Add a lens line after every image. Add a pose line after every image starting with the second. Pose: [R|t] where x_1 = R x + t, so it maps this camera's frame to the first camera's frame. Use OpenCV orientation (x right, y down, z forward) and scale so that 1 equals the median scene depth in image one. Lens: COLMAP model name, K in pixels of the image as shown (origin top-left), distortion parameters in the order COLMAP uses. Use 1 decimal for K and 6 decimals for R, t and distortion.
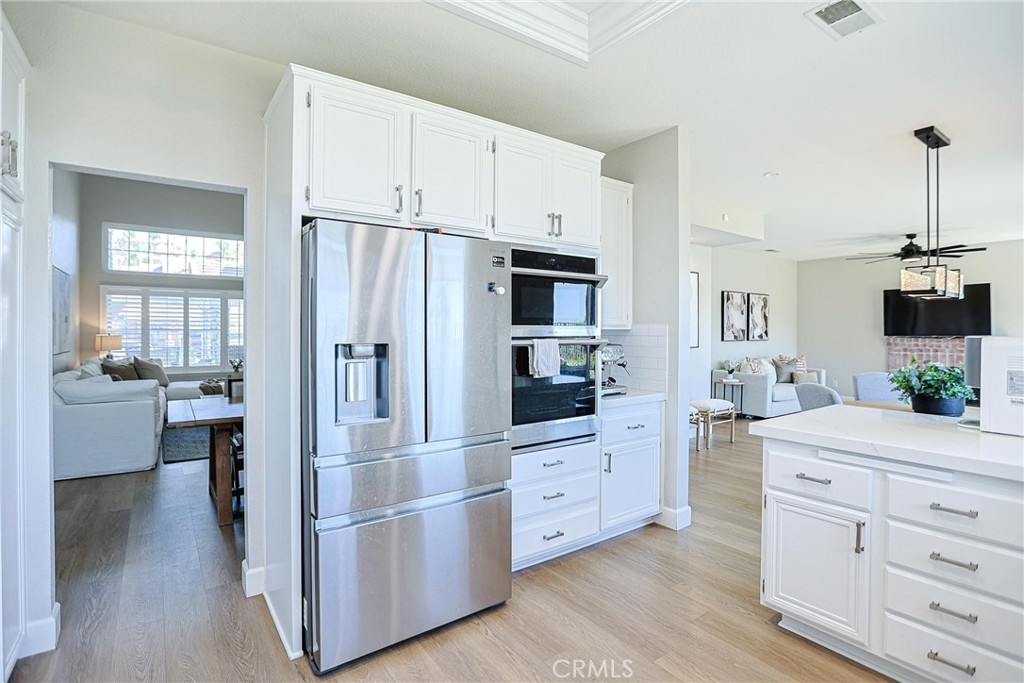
lens RADIAL K [[496.8, 0, 503.8], [0, 496.8, 334.3], [0, 0, 1]] dist [-0.043060, 0.013745]
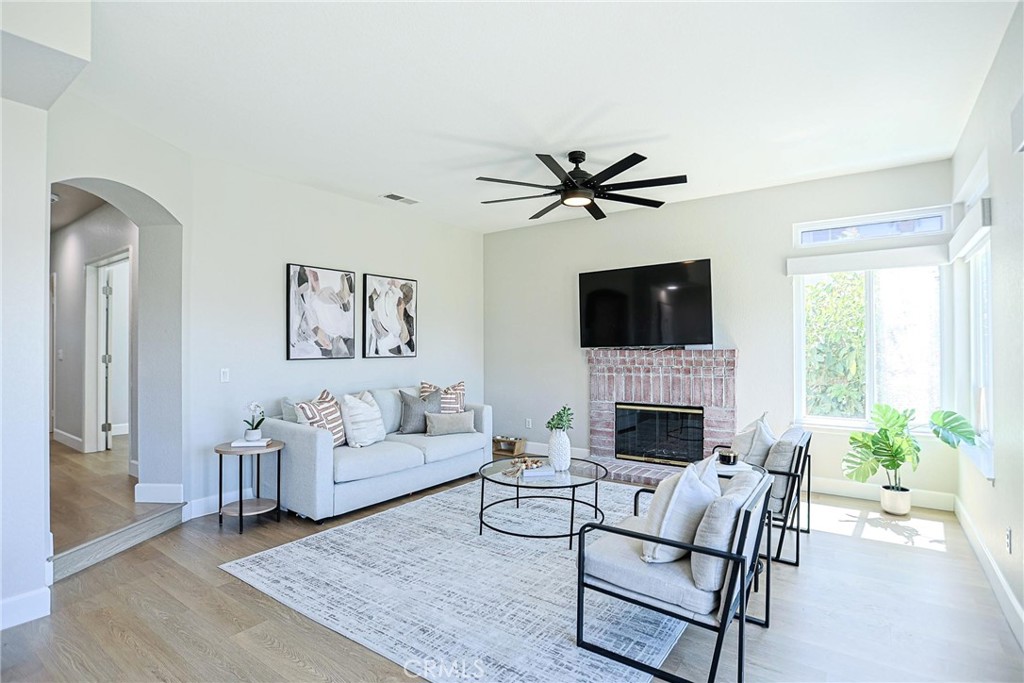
lens RADIAL K [[496.8, 0, 518.0], [0, 496.8, 343.5], [0, 0, 1]] dist [-0.043060, 0.013745]
pose [[0.946056, -0.006132, 0.323946, 0.498978], [0.010523, 0.999875, -0.011804, 0.004981], [-0.323833, 0.014576, 0.946002, 0.426164]]
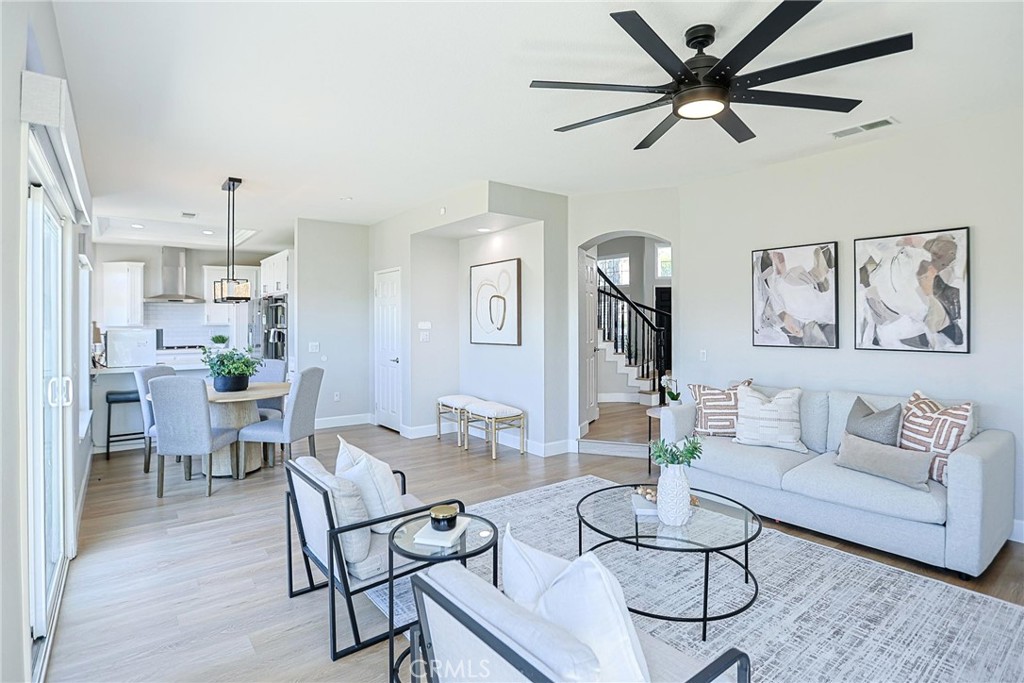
lens RADIAL K [[496.8, 0, 503.8], [0, 496.8, 321.1], [0, 0, 1]] dist [-0.043060, 0.013745]
pose [[0.059065, -0.004979, -0.998242, 0.941910], [-0.001566, 0.999986, -0.005081, -0.009598], [0.998253, 0.001864, 0.059056, 0.693027]]
